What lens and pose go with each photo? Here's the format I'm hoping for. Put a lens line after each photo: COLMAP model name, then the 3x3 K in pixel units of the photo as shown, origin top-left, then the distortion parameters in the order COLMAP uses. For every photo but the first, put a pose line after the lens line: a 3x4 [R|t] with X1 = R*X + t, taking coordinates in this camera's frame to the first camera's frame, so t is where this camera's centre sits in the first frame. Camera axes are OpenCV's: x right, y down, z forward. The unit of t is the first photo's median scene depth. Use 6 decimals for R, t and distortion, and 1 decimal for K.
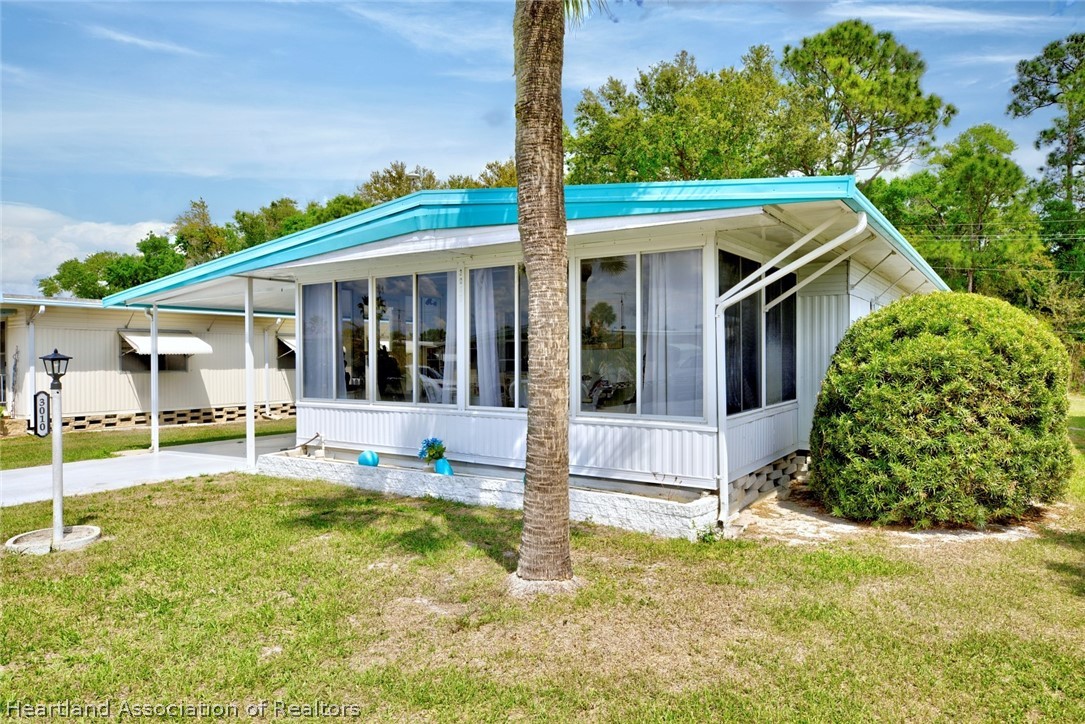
lens RADIAL K [[695.3, 0, 542.2], [0, 695.3, 361.1], [0, 0, 1]] dist [-0.008576, 0.003465]
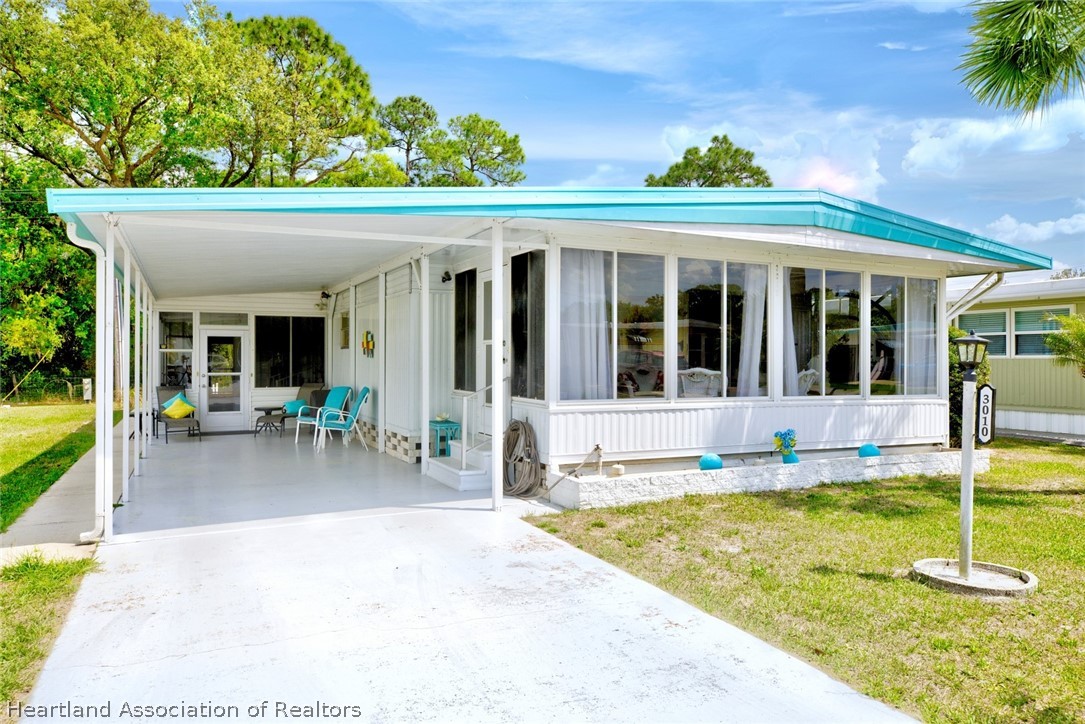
lens RADIAL K [[730.6, 0, 550.1], [0, 730.6, 360.7], [0, 0, 1]] dist [-0.002728, -0.003273]
pose [[0.506771, 0.006499, 0.862056, -1.117308], [-0.004668, 0.999978, -0.004794, 0.015606], [-0.862068, -0.001594, 0.506790, 0.678539]]
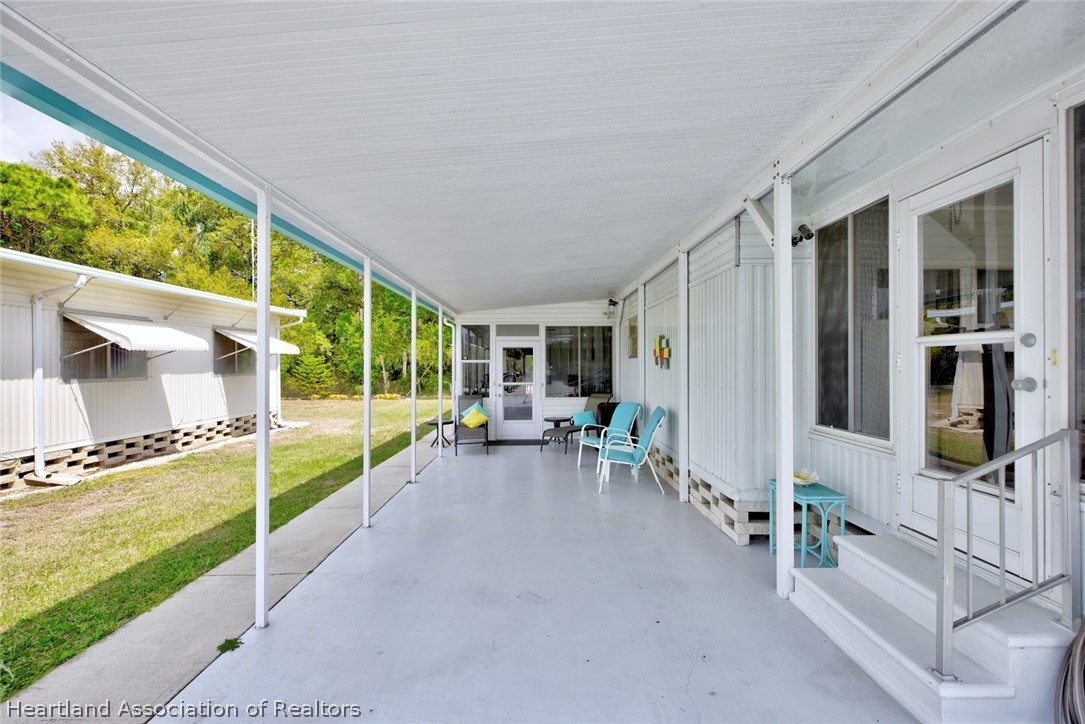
lens RADIAL K [[506.1, 0, 548.7], [0, 506.1, 363.5], [0, 0, 1]] dist [-0.002791, 0.001105]
pose [[0.823621, 0.008318, 0.567080, -0.674534], [-0.004230, 0.999955, -0.008523, 0.004089], [-0.567125, 0.004621, 0.823619, 1.143125]]
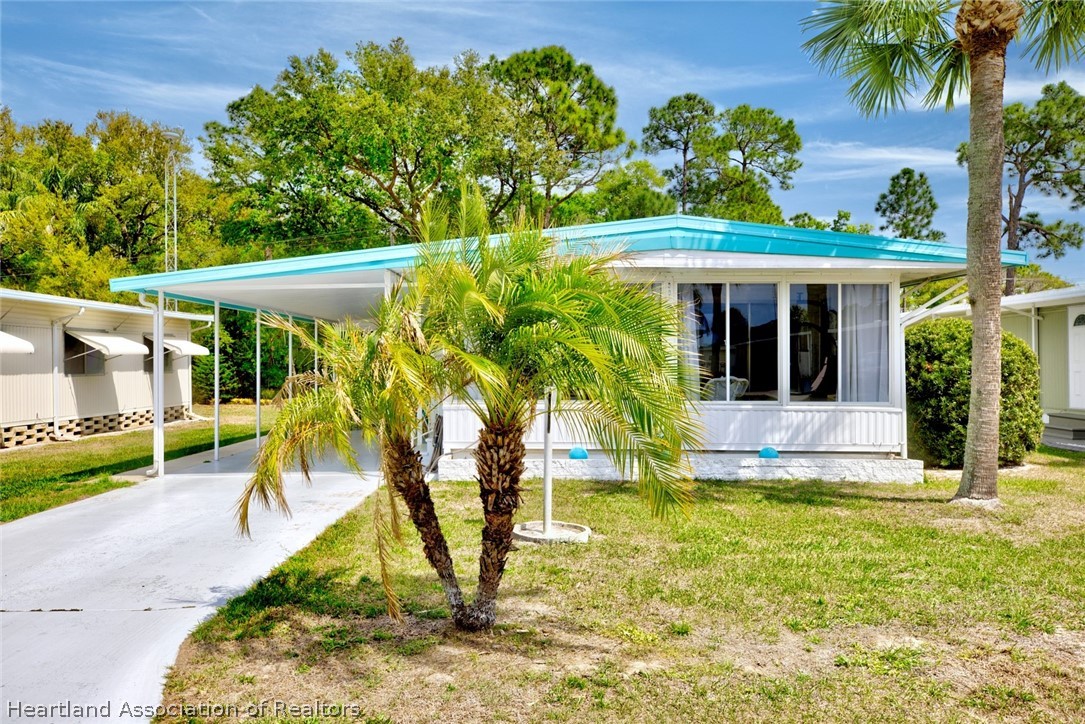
lens RADIAL K [[785.2, 0, 531.8], [0, 785.2, 359.5], [0, 0, 1]] dist [-0.002614, -0.000969]
pose [[0.844628, 0.006925, 0.535309, -0.919402], [-0.001552, 0.999944, -0.010485, 0.008534], [-0.535351, 0.008025, 0.844591, 0.022807]]
